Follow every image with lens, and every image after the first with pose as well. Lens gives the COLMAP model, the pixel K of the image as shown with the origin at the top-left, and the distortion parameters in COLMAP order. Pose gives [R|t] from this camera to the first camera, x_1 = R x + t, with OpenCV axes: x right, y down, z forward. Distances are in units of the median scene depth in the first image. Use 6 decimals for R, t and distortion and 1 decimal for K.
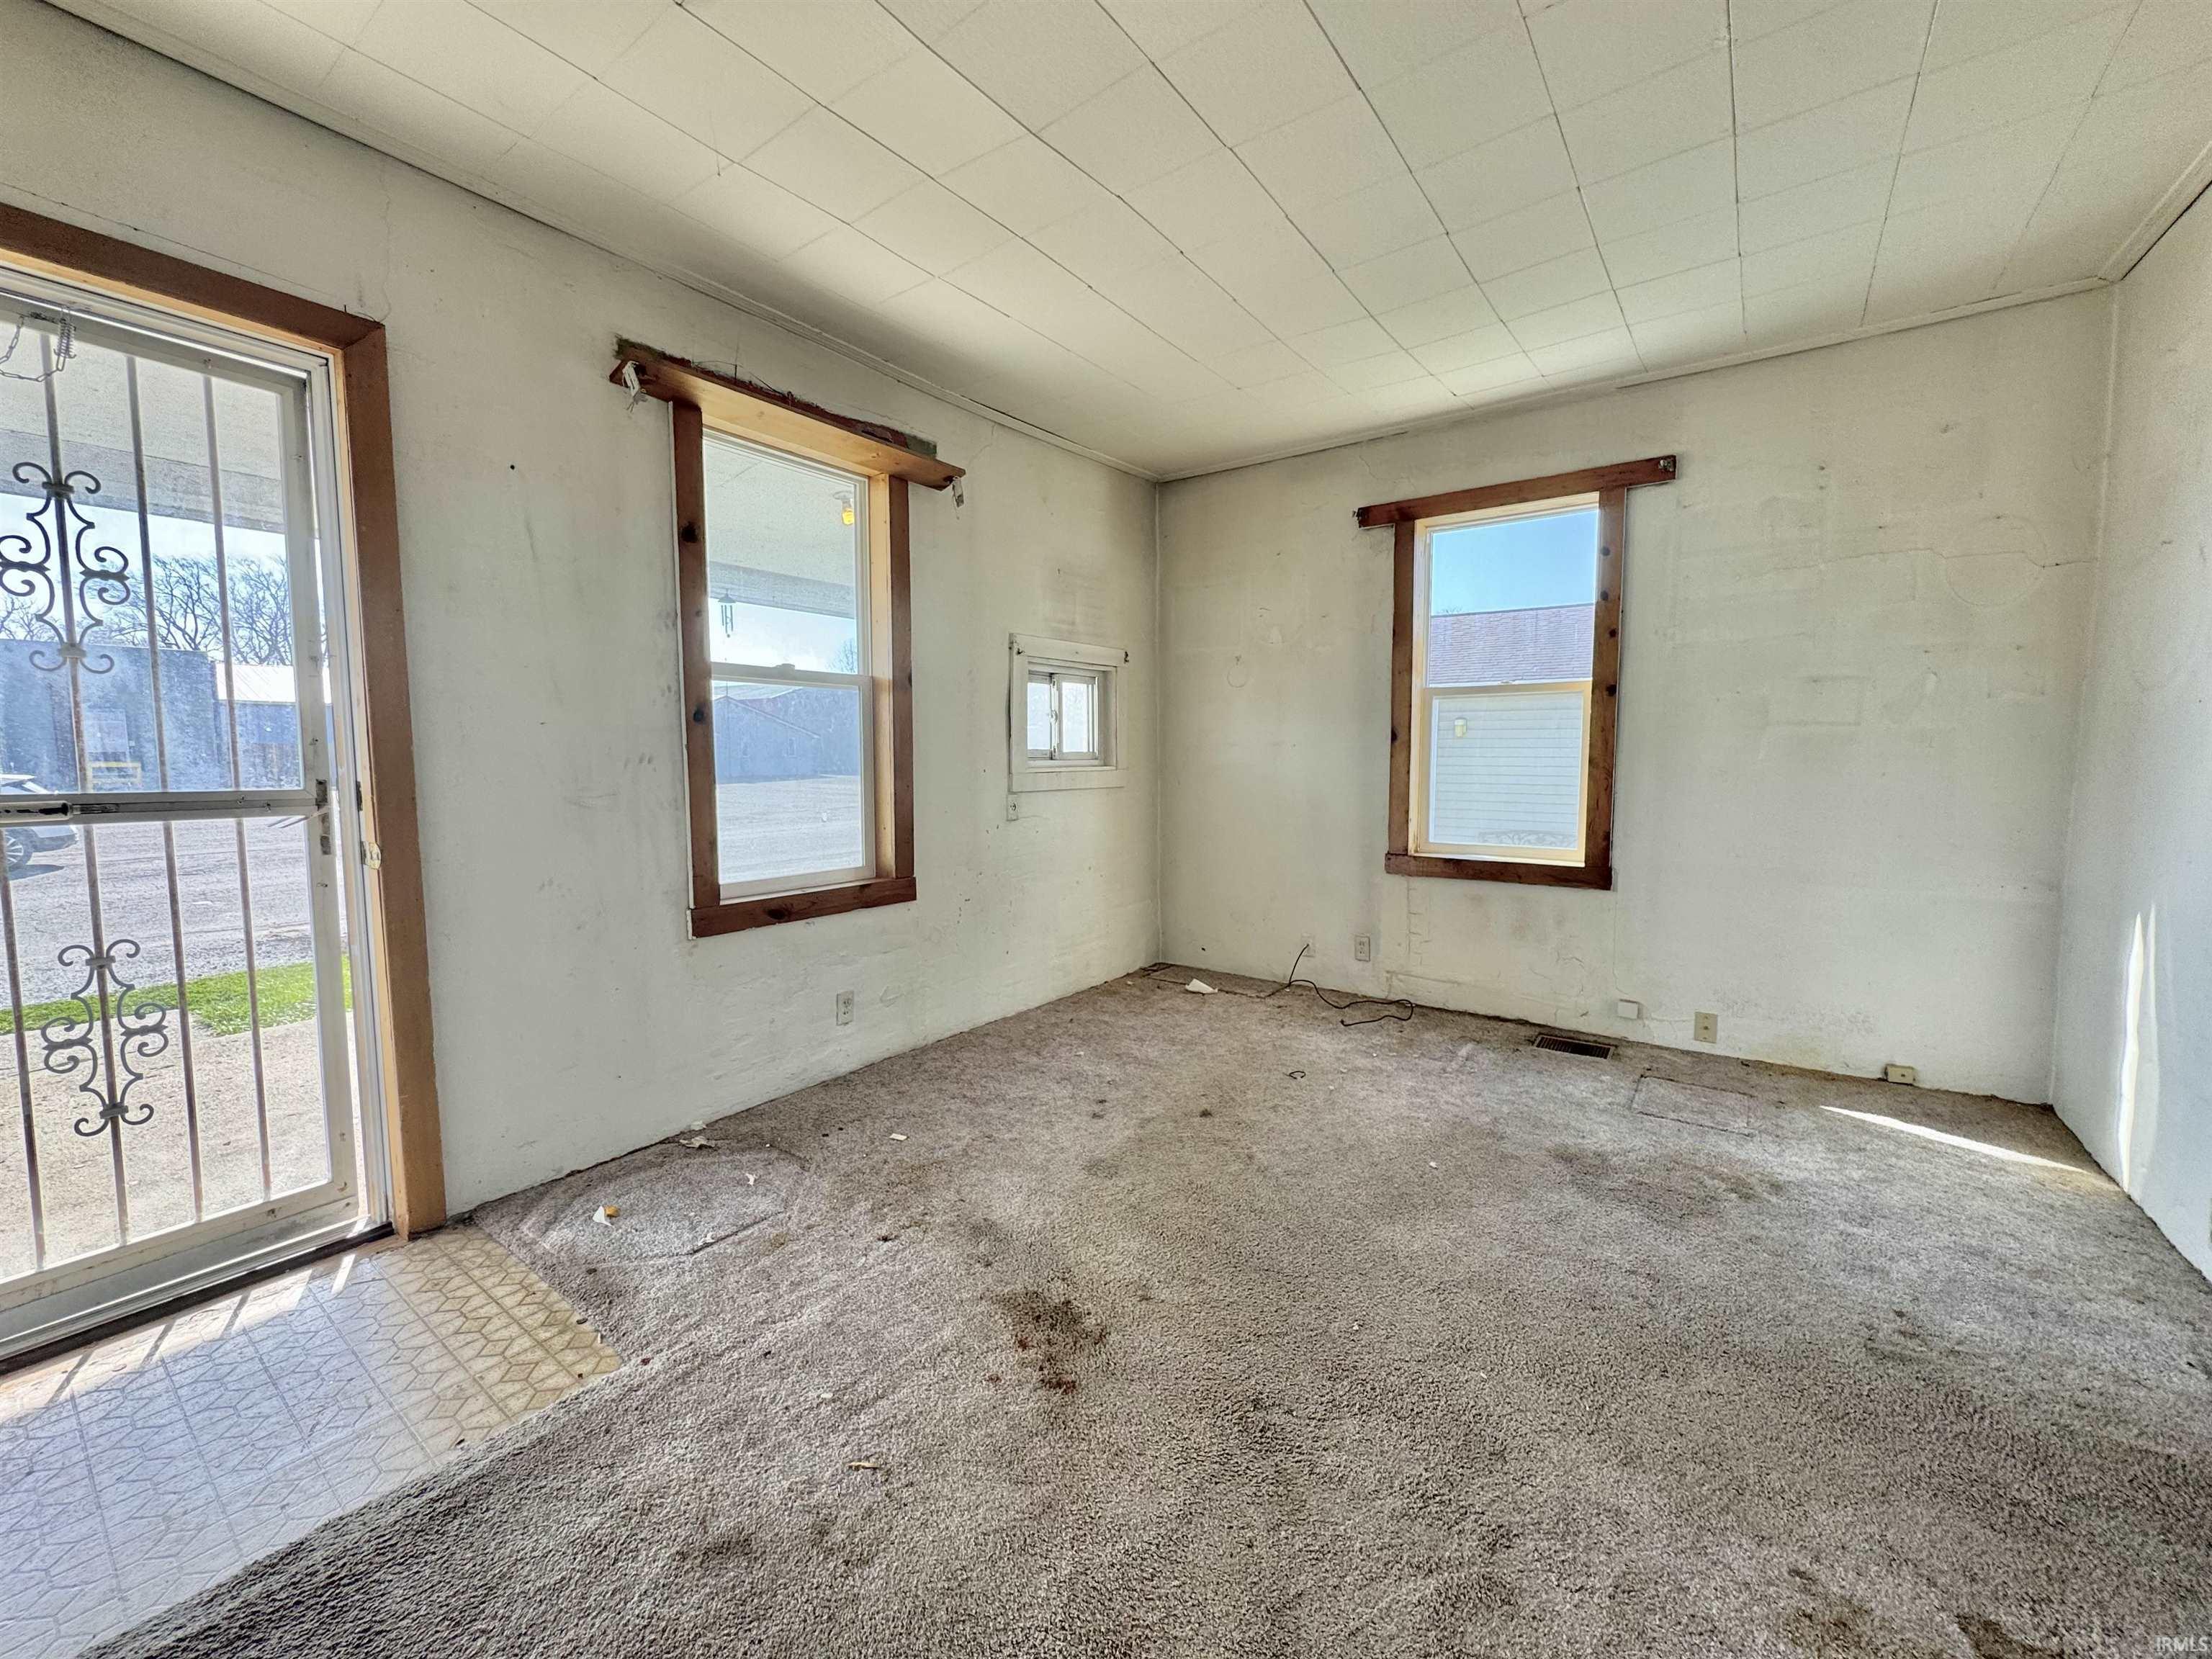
lens RADIAL K [[886.7, 0, 1111.1], [0, 886.7, 830.5], [0, 0, 1]] dist [-0.003909, 0.000627]
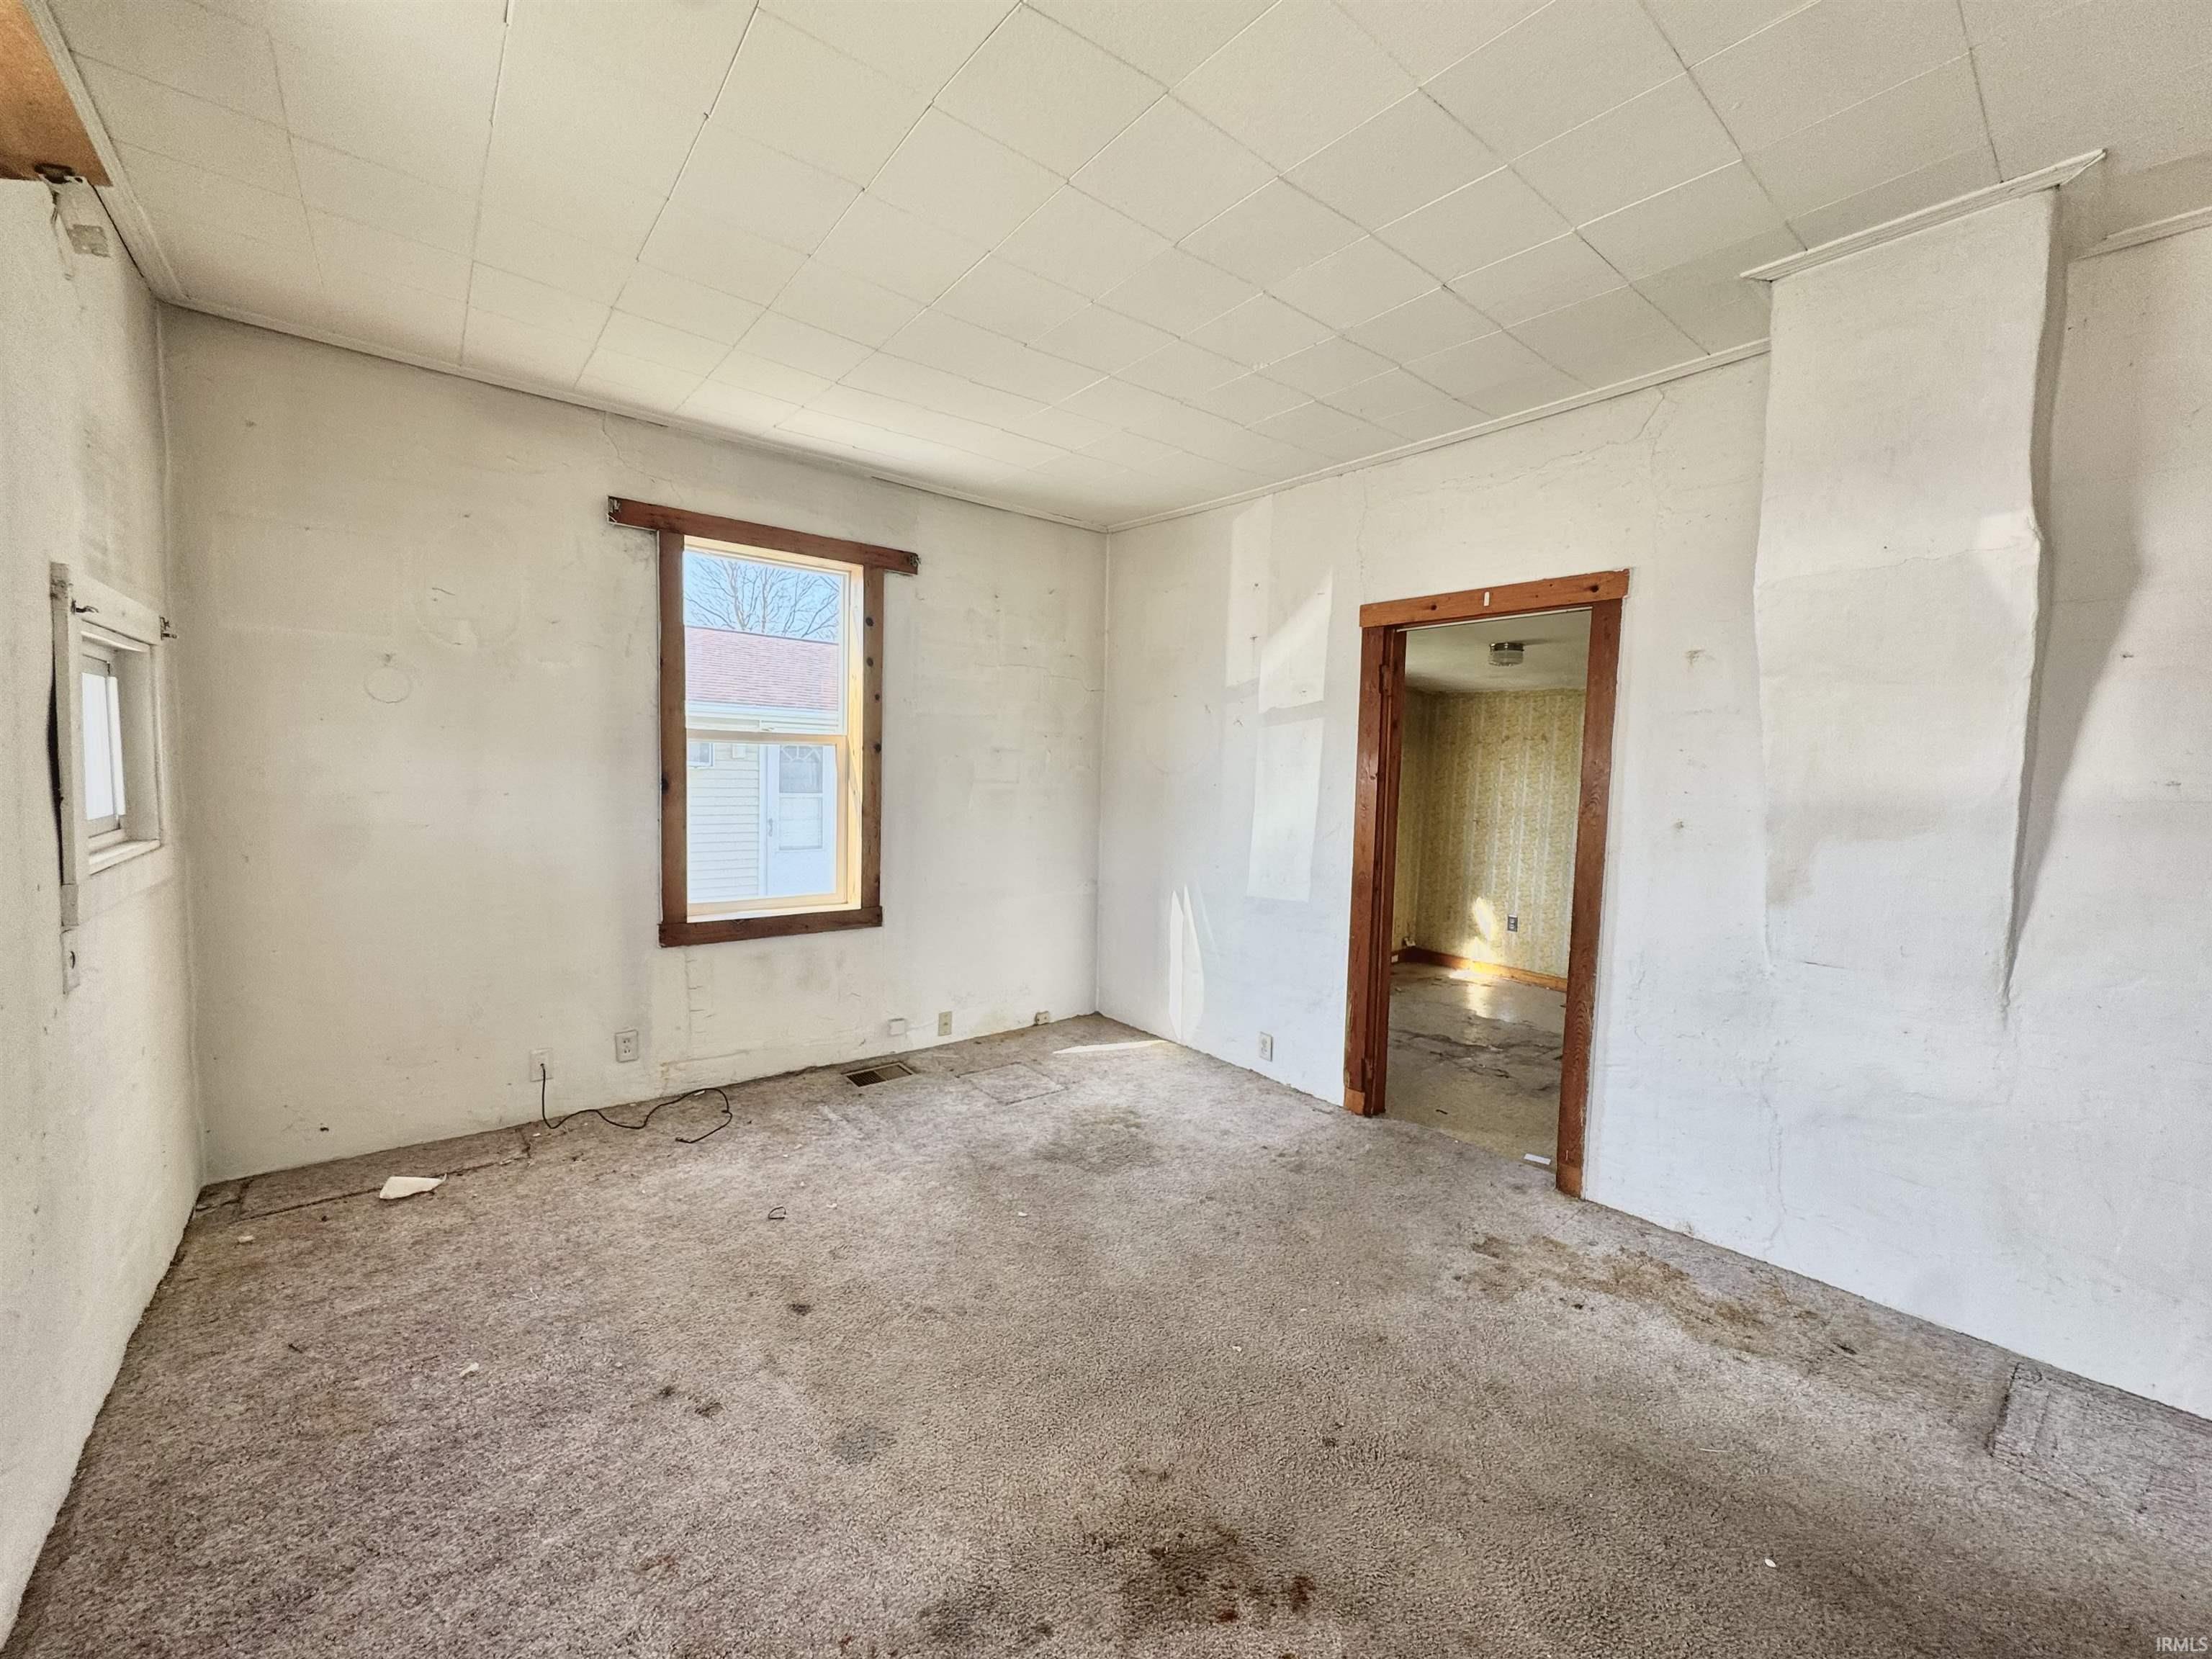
lens RADIAL K [[886.7, 0, 1092.4], [0, 886.7, 832.2], [0, 0, 1]] dist [-0.003909, 0.000627]
pose [[0.263912, -0.063735, 0.962439, -0.464905], [0.055805, 0.997152, 0.050731, -0.099076], [-0.962931, 0.040321, 0.266717, 0.469233]]
